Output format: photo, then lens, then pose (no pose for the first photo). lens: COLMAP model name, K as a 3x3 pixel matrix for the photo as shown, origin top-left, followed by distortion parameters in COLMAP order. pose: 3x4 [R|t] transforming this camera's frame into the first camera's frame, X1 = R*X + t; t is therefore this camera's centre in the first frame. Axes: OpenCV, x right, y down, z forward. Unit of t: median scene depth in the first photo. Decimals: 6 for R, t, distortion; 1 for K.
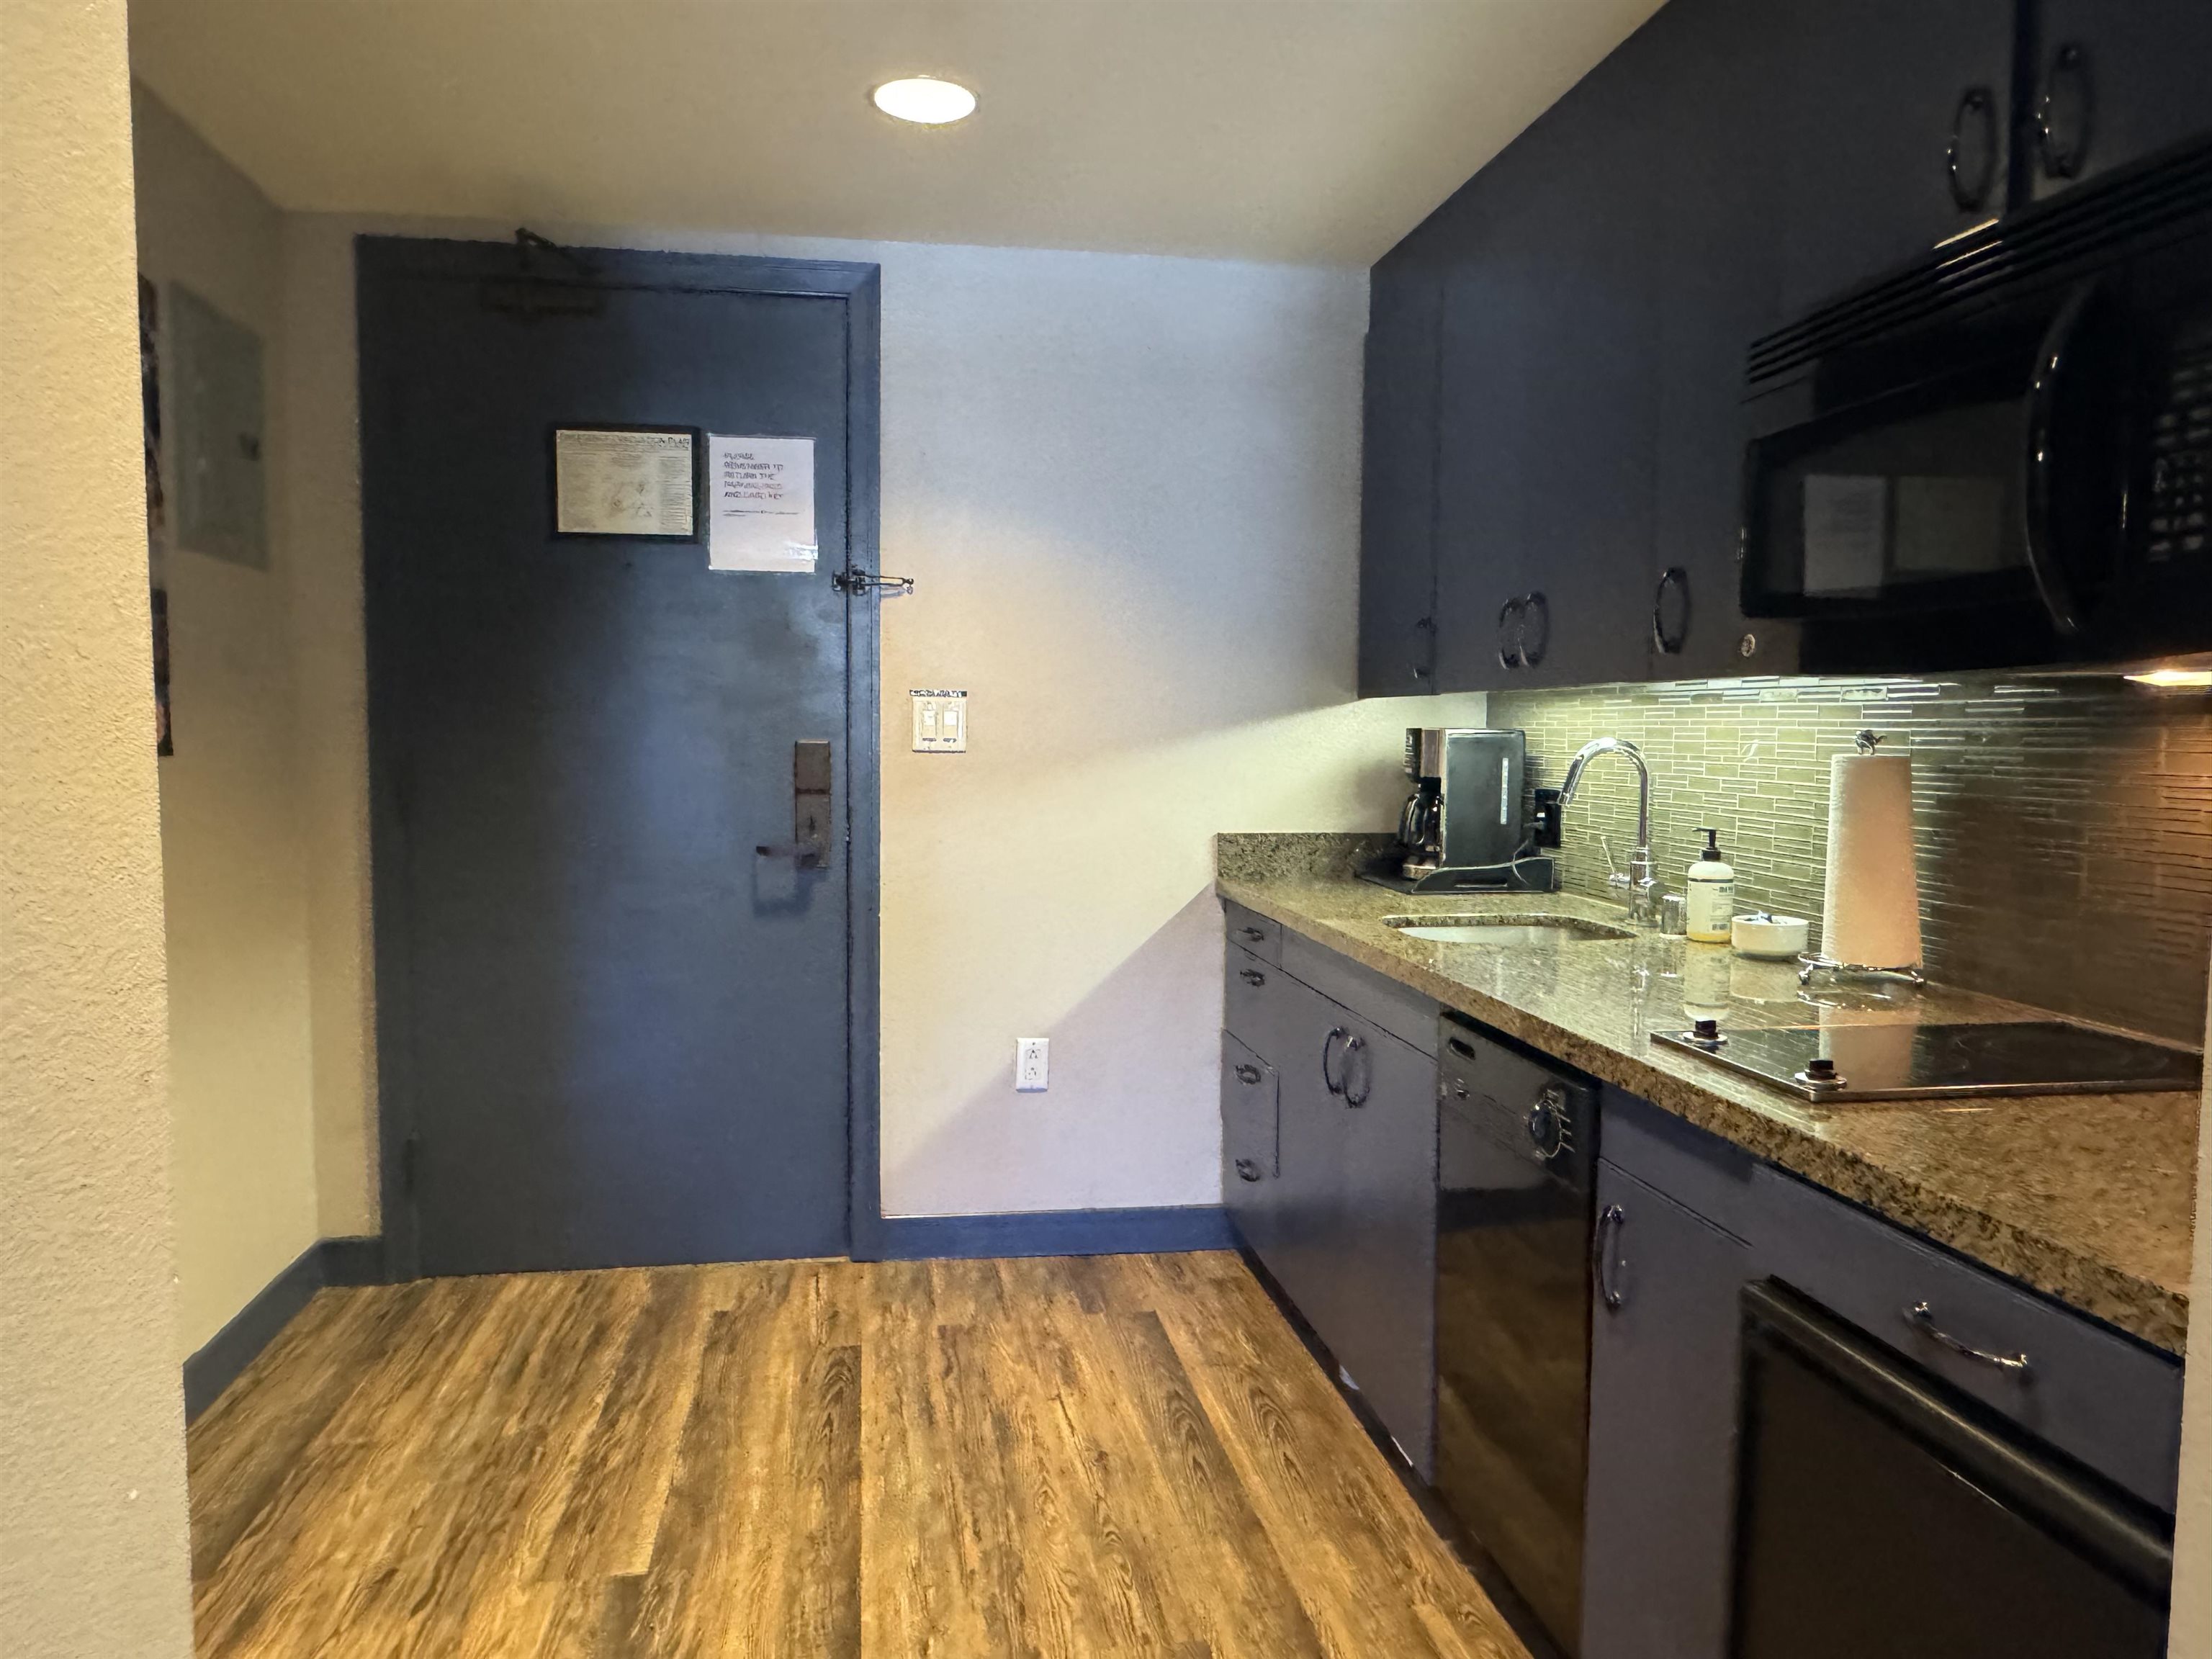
lens RADIAL K [[1494.8, 0, 1095.0], [0, 1494.8, 836.0], [0, 0, 1]] dist [0.003524, 0.002145]
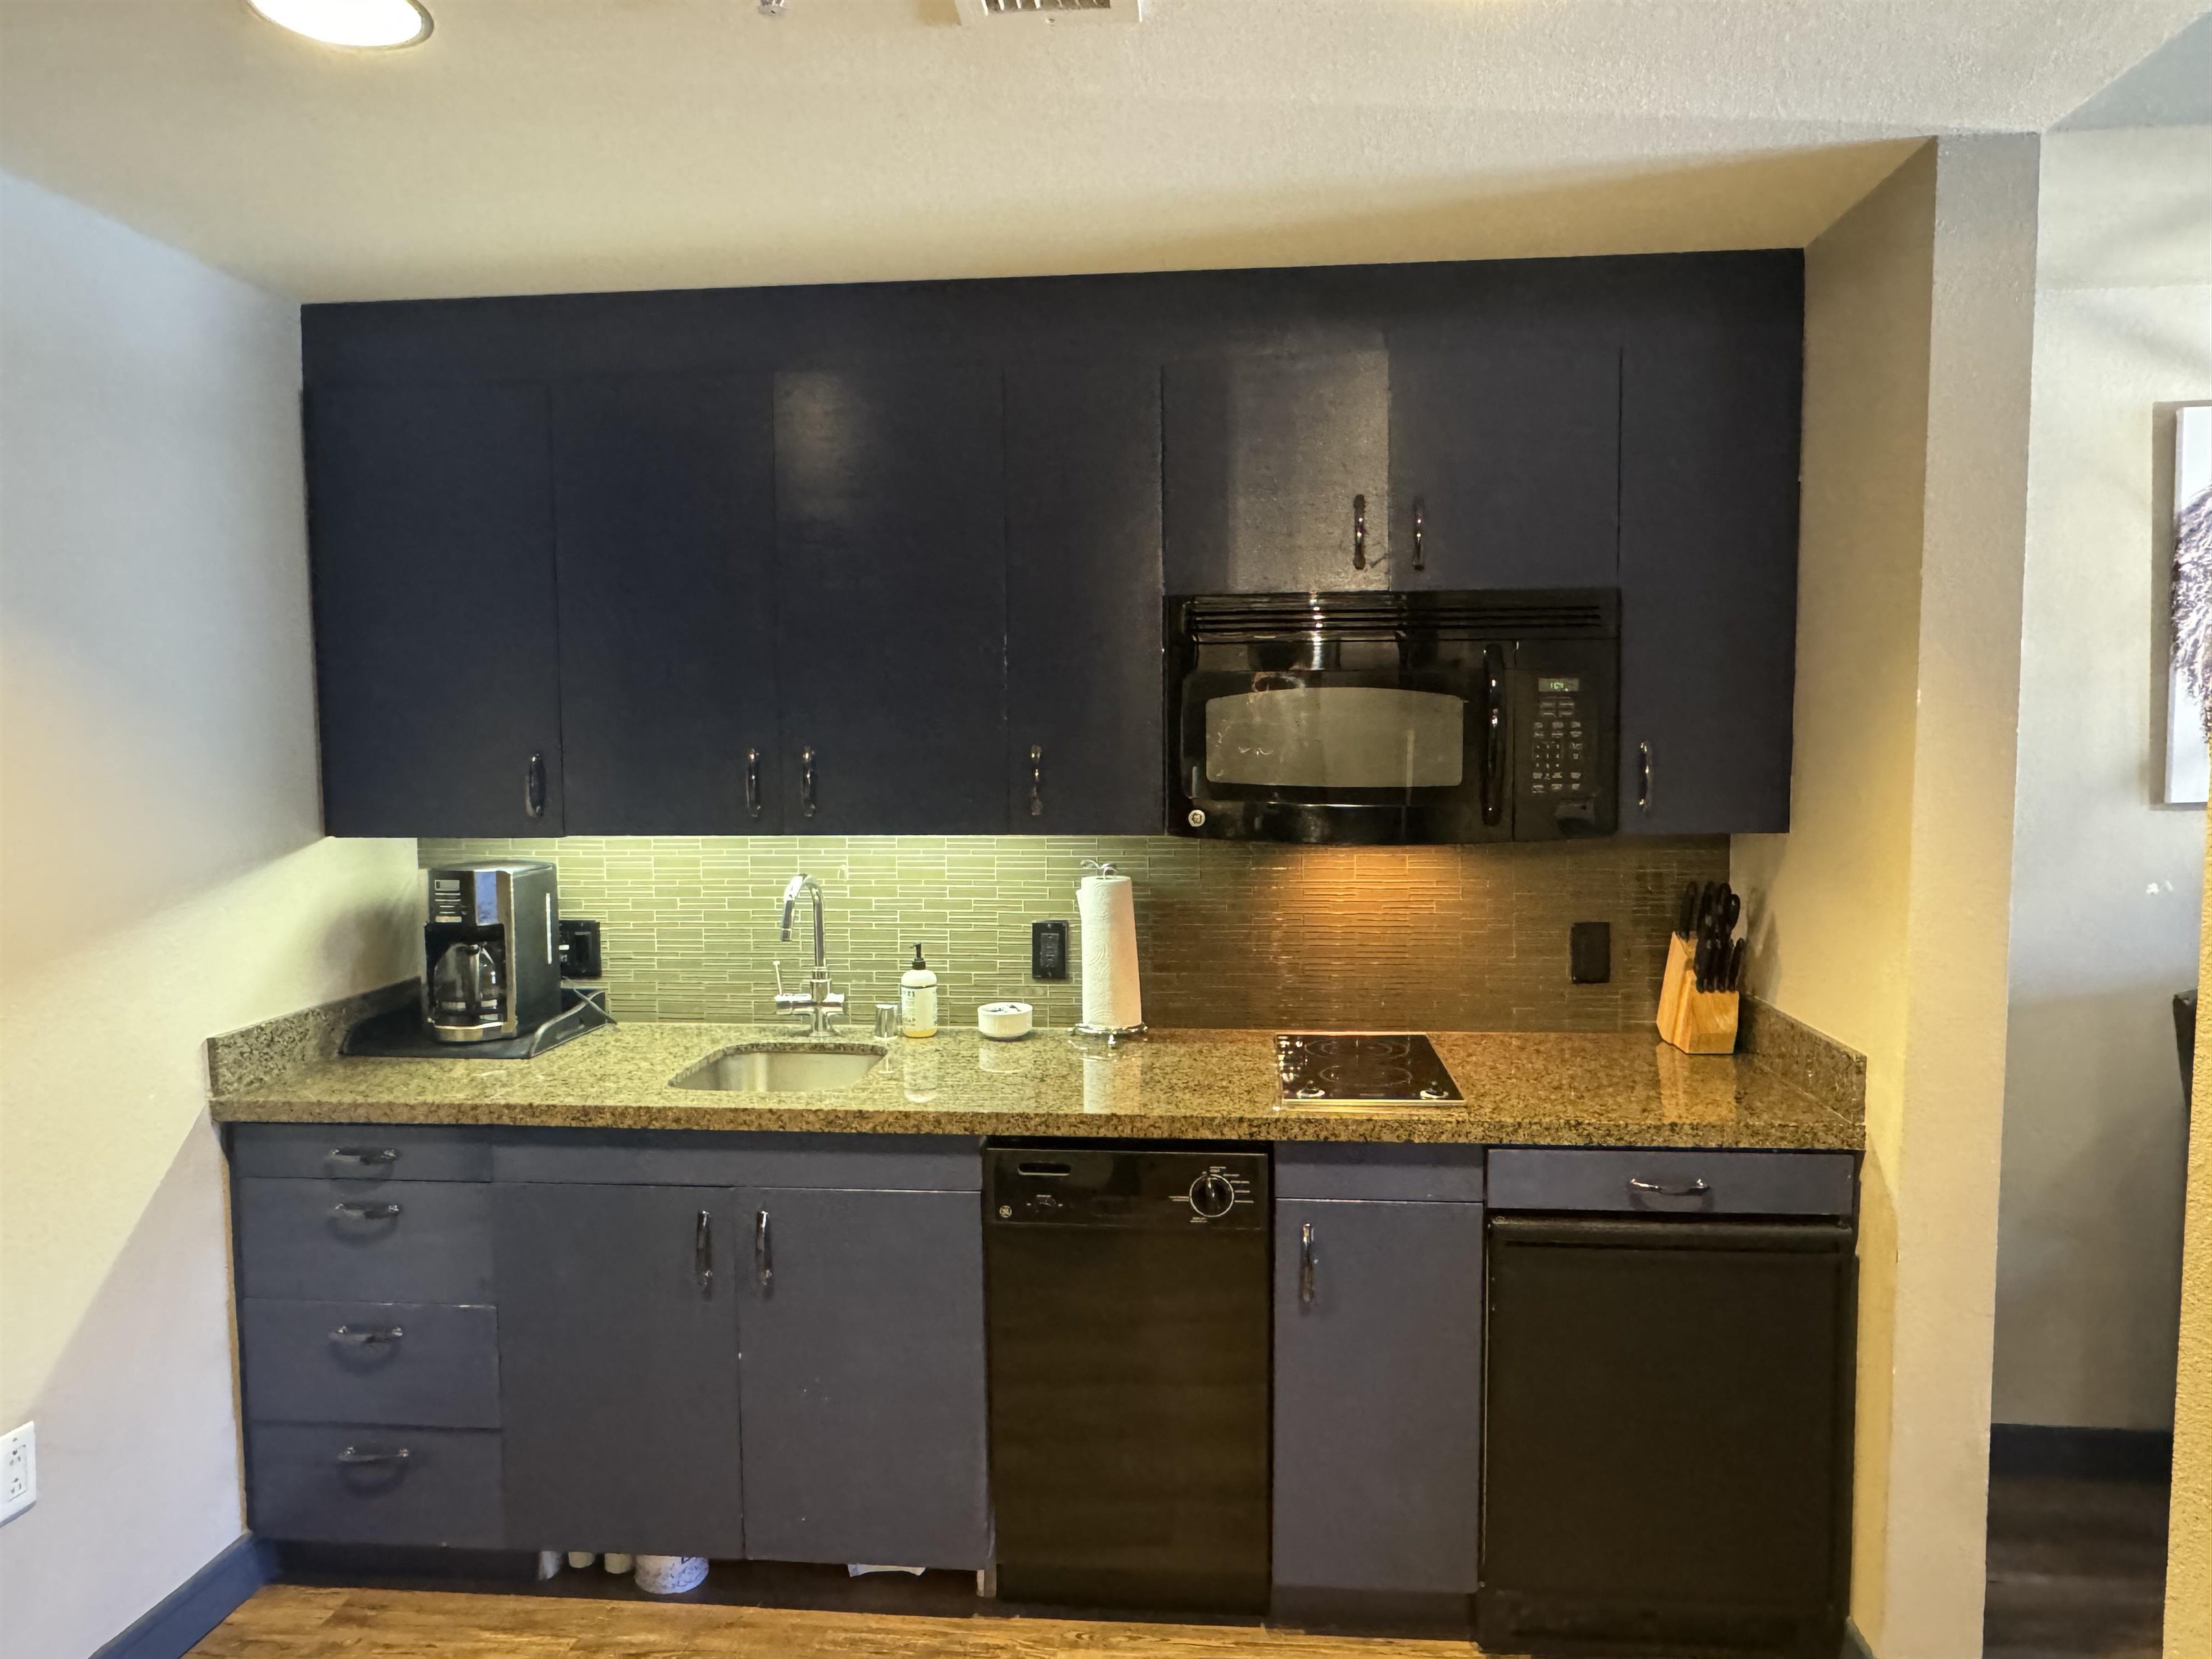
lens RADIAL K [[1458.0, 0, 1130.5], [0, 1458.0, 839.0], [0, 0, 1]] dist [-0.002612, 0.000124]
pose [[0.233077, -0.078753, 0.969264, -0.701026], [0.079468, 0.994924, 0.061728, -0.151514], [-0.969206, 0.062638, 0.238152, 0.563066]]
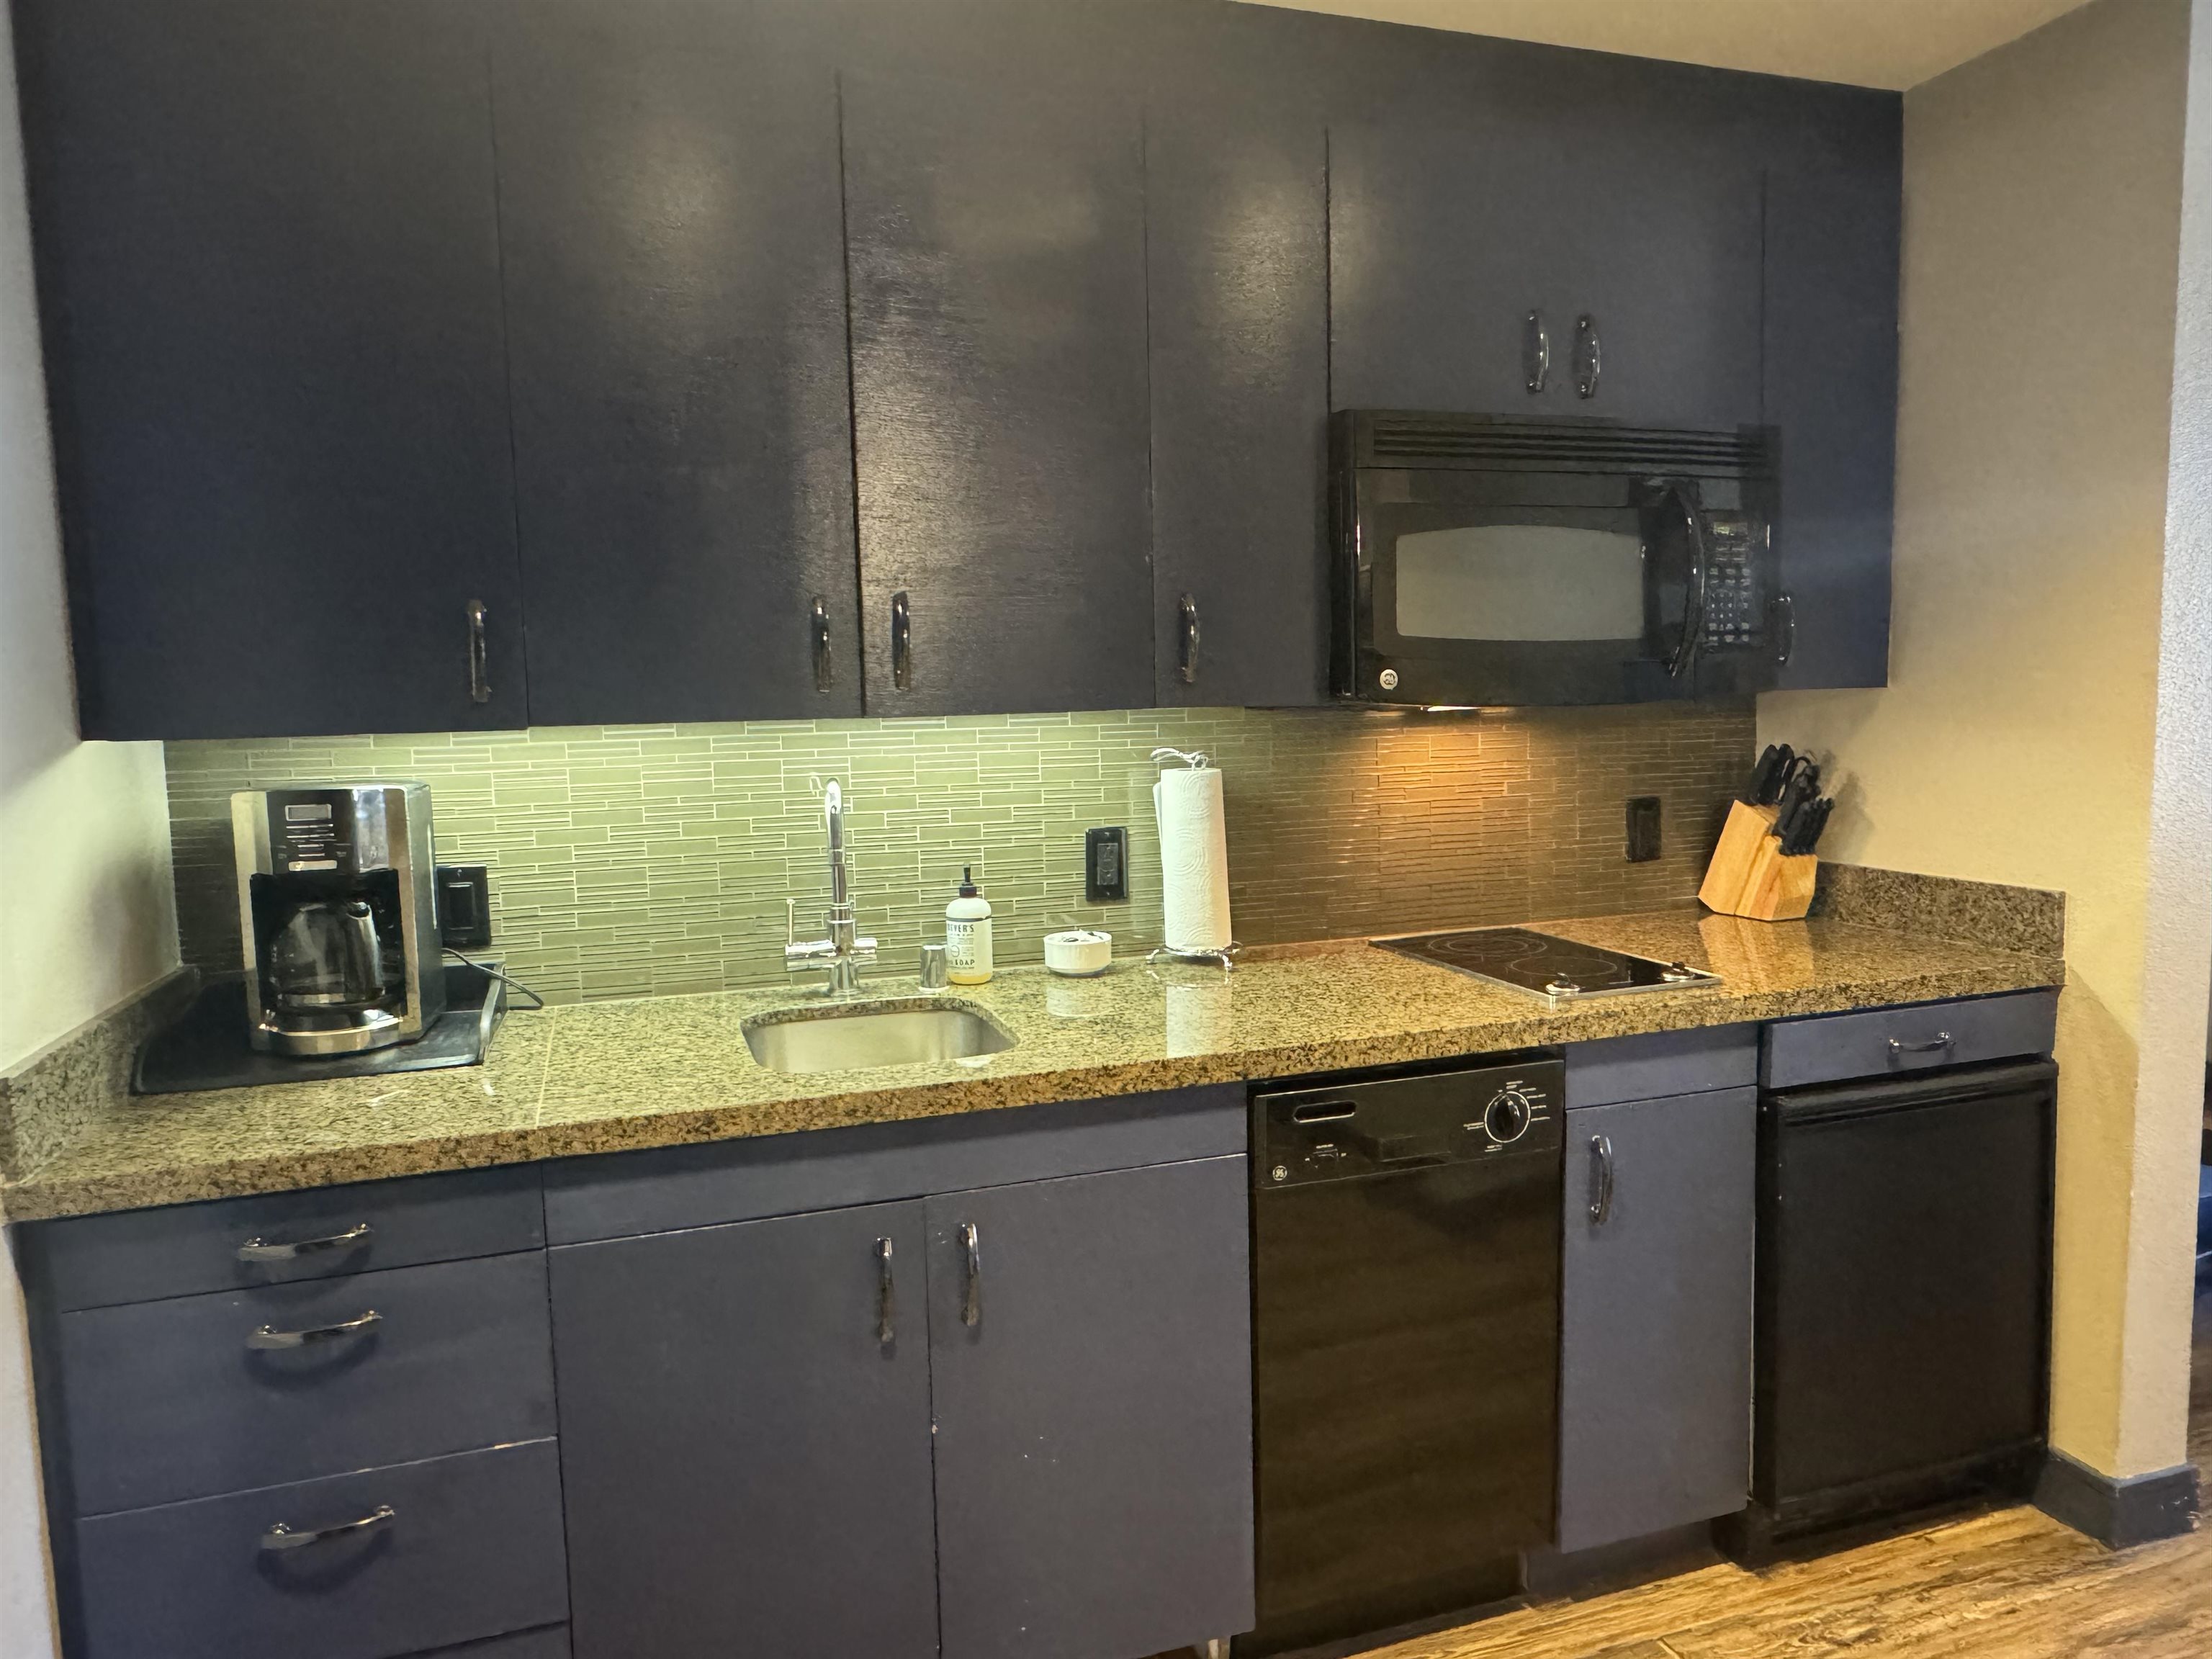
lens RADIAL K [[1458.0, 0, 1130.5], [0, 1458.0, 839.0], [0, 0, 1]] dist [-0.002612, 0.000124]
pose [[-0.176491, -0.099191, 0.979292, -0.512557], [0.095726, 0.988464, 0.117373, -0.120557], [-0.979636, 0.114459, -0.164960, 1.077230]]
